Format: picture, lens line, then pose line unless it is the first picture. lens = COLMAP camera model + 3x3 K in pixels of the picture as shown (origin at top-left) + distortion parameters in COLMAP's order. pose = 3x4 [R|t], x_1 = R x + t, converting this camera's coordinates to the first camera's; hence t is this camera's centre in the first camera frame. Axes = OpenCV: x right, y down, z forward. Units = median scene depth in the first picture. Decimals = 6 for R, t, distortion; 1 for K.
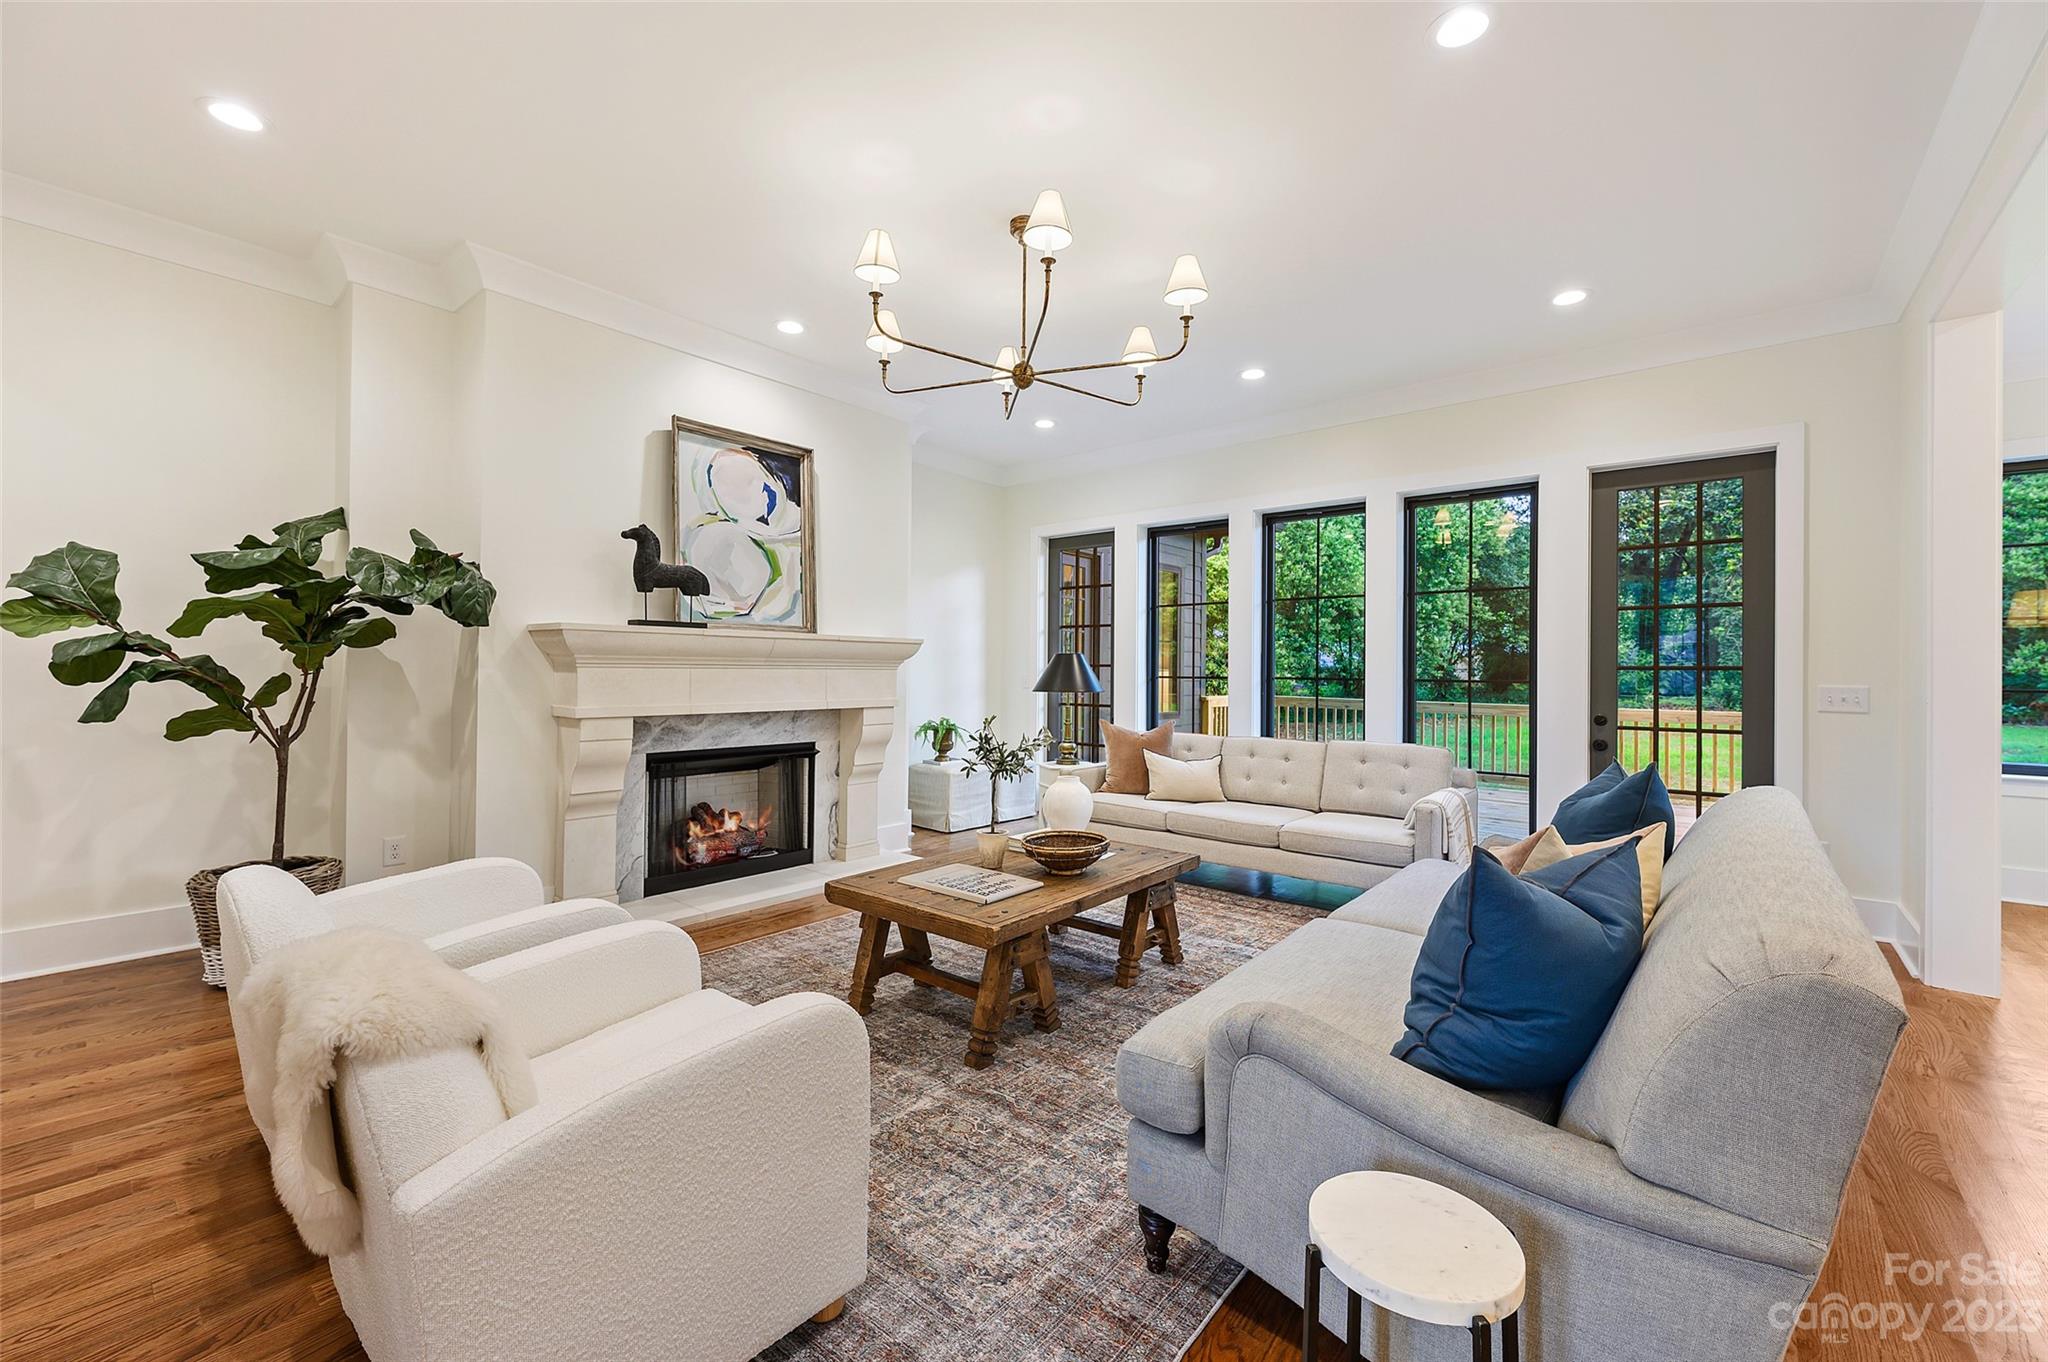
lens RADIAL K [[822.1, 0, 1081.2], [0, 822.1, 676.8], [0, 0, 1]] dist [-0.002404, -0.000374]
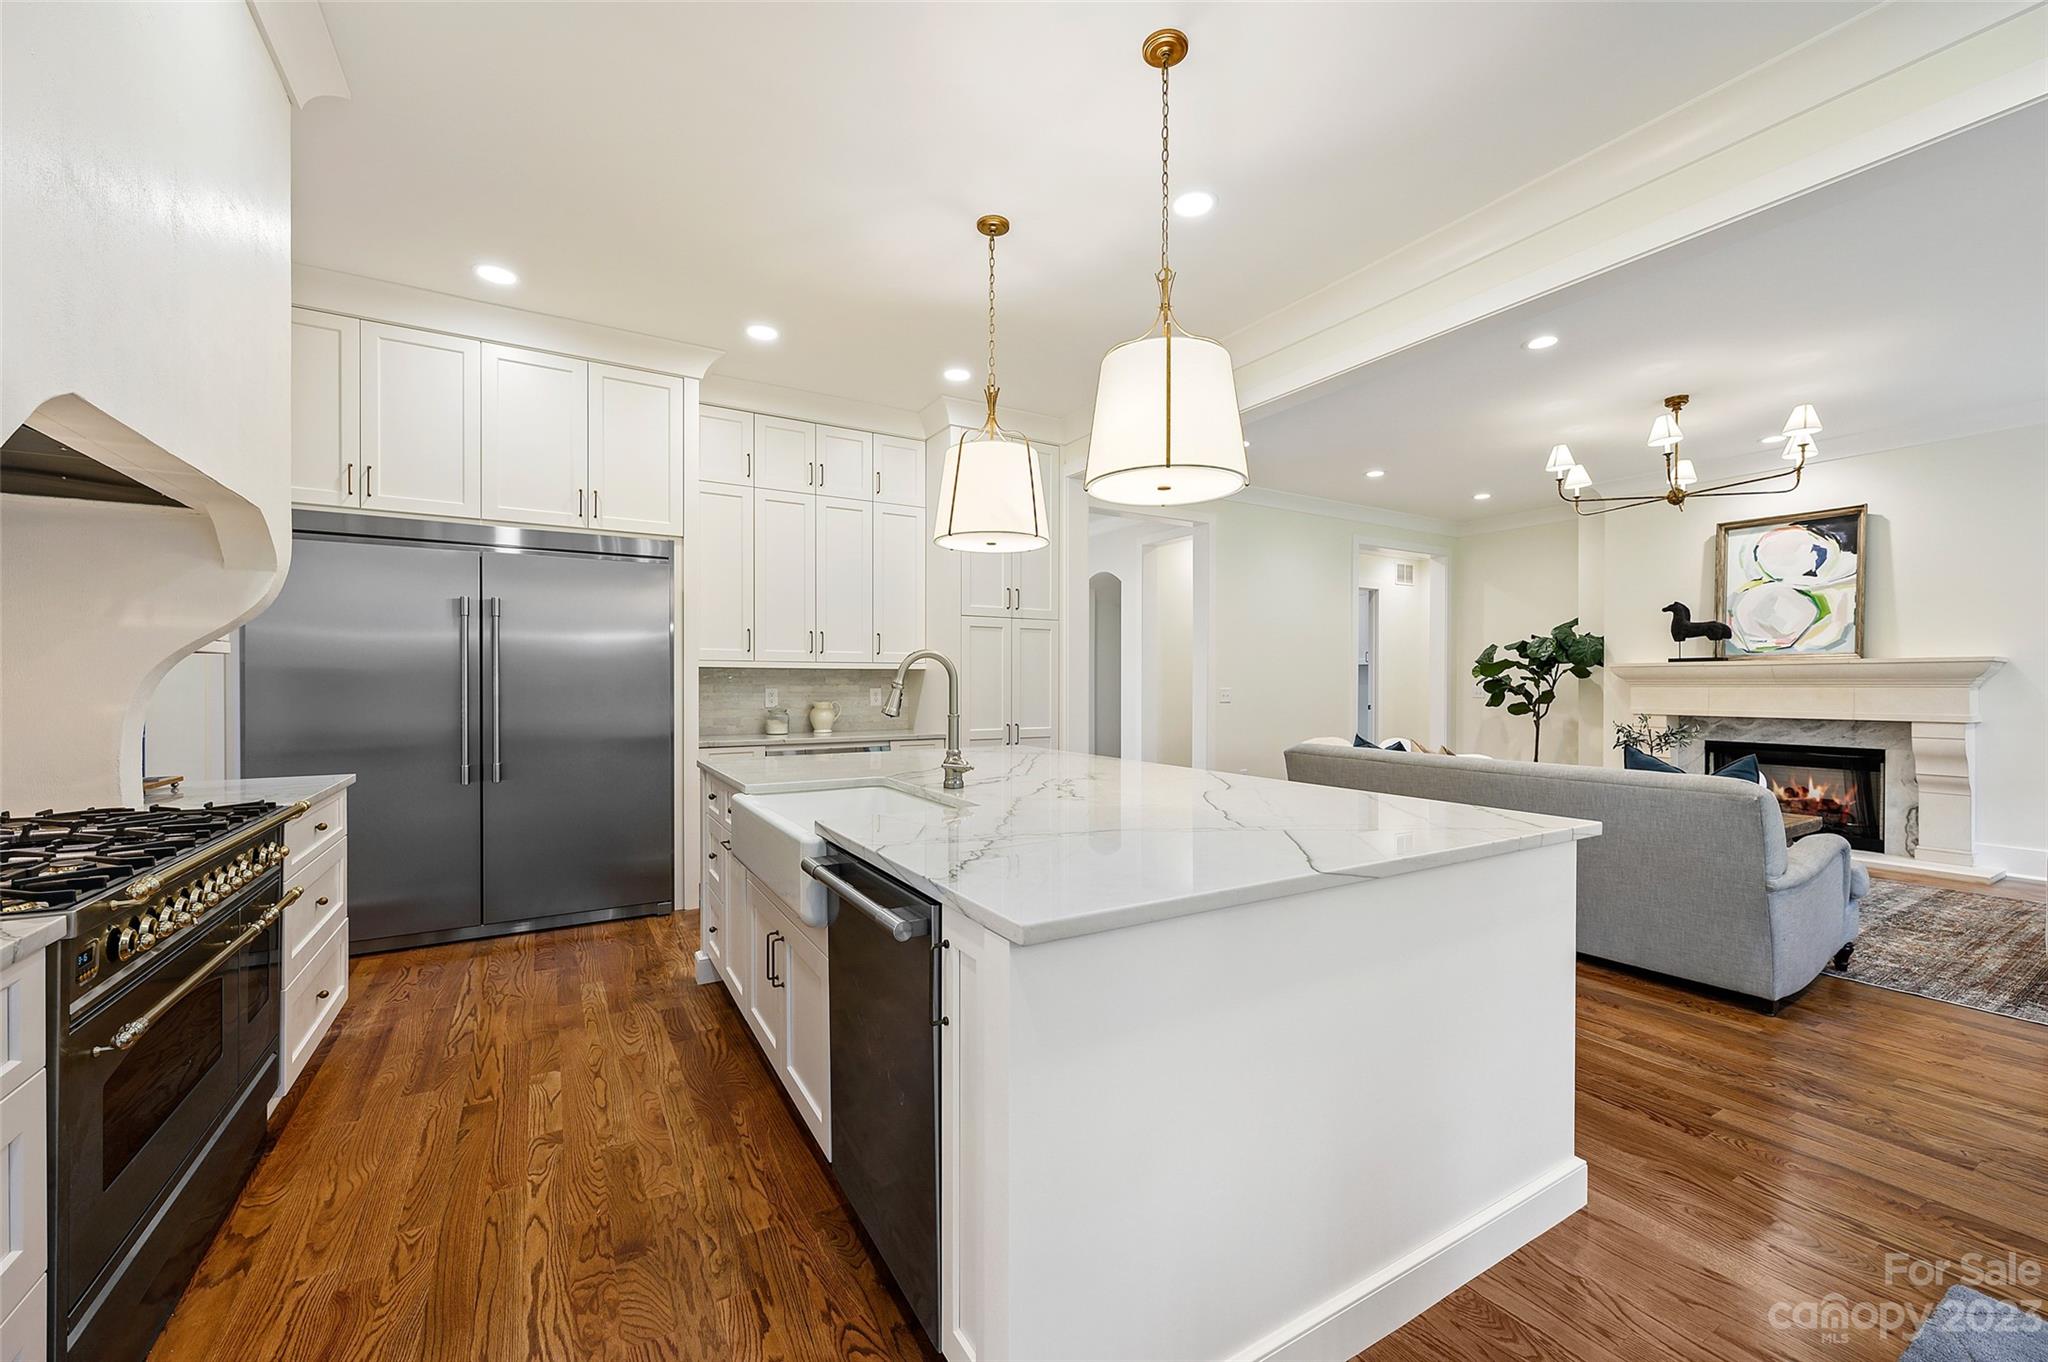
lens RADIAL K [[822.1, 0, 1028.1], [0, 822.1, 682.2], [0, 0, 1]] dist [-0.002404, -0.000374]
pose [[-0.313014, -0.006295, -0.949728, 1.243636], [-0.008498, 0.999957, -0.003827, -0.001632], [0.949710, 0.006873, -0.313054, 0.223546]]
